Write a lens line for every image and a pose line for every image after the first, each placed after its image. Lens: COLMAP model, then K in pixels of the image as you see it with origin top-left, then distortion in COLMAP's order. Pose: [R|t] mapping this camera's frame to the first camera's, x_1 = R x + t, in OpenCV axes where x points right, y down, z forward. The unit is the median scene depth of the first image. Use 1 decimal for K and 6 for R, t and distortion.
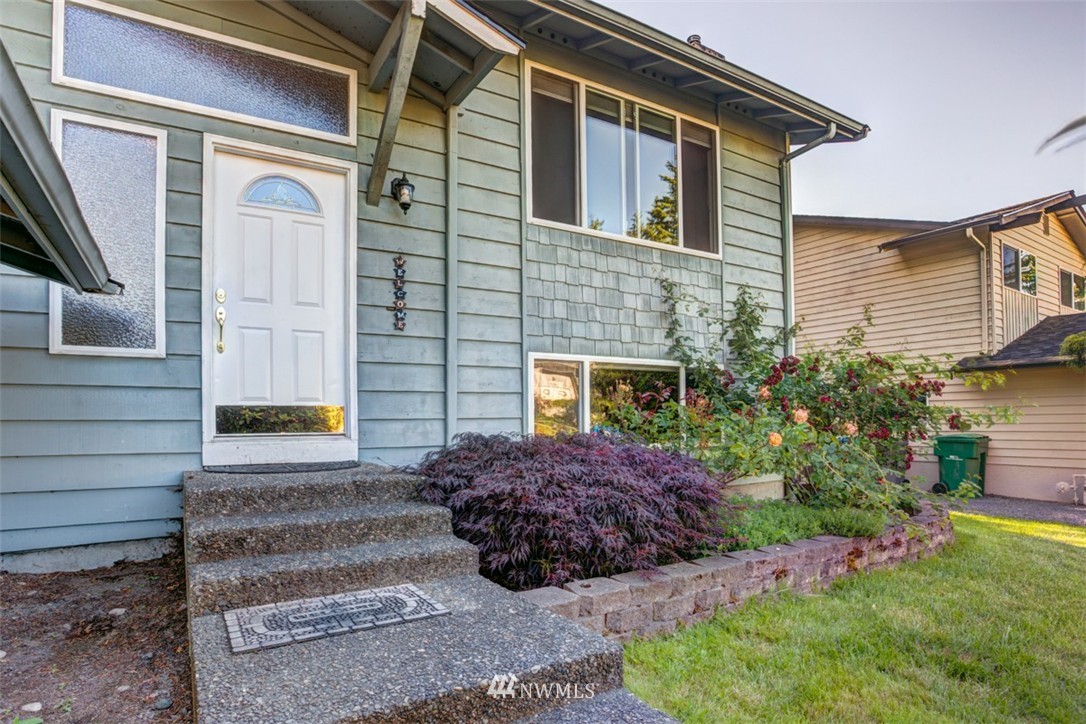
lens RADIAL K [[530.6, 0, 546.5], [0, 530.6, 413.4], [0, 0, 1]] dist [-0.038507, 0.000028]
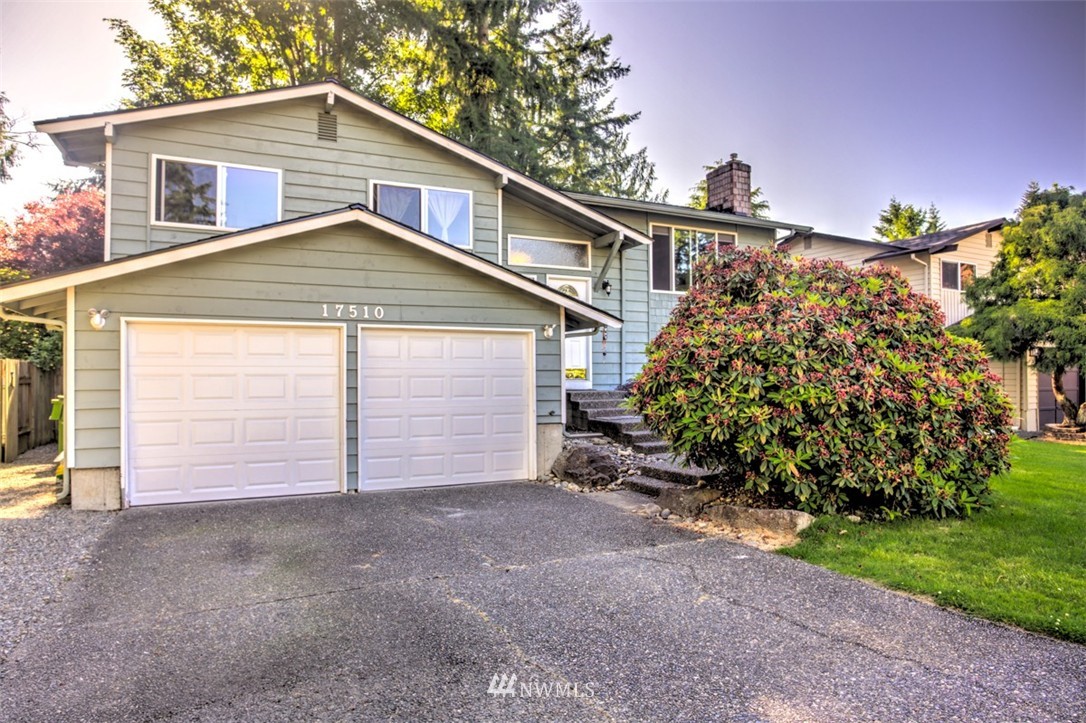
lens RADIAL K [[680.6, 0, 544.4], [0, 680.6, 368.9], [0, 0, 1]] dist [-0.047929, 0.040815]
pose [[0.998550, 0.003823, -0.053691, -0.328786], [-0.004095, 0.999979, -0.004966, 0.005052], [0.053671, 0.005179, 0.998545, -1.976009]]
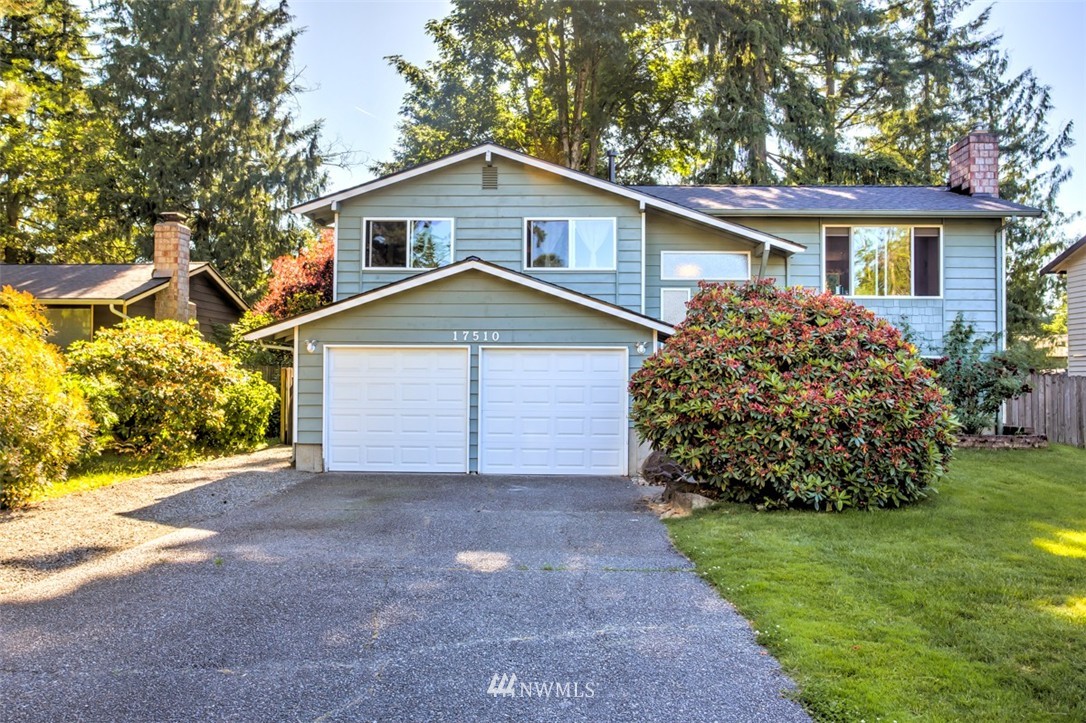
lens RADIAL K [[910.0, 0, 543.0], [0, 910.0, 361.5], [0, 0, 1]] dist [0.003540, 0.005312]
pose [[0.860252, 0.005489, -0.509840, 0.870725], [-0.009862, 0.999934, -0.005875, -0.048327], [0.509774, 0.010082, 0.860249, -2.805516]]
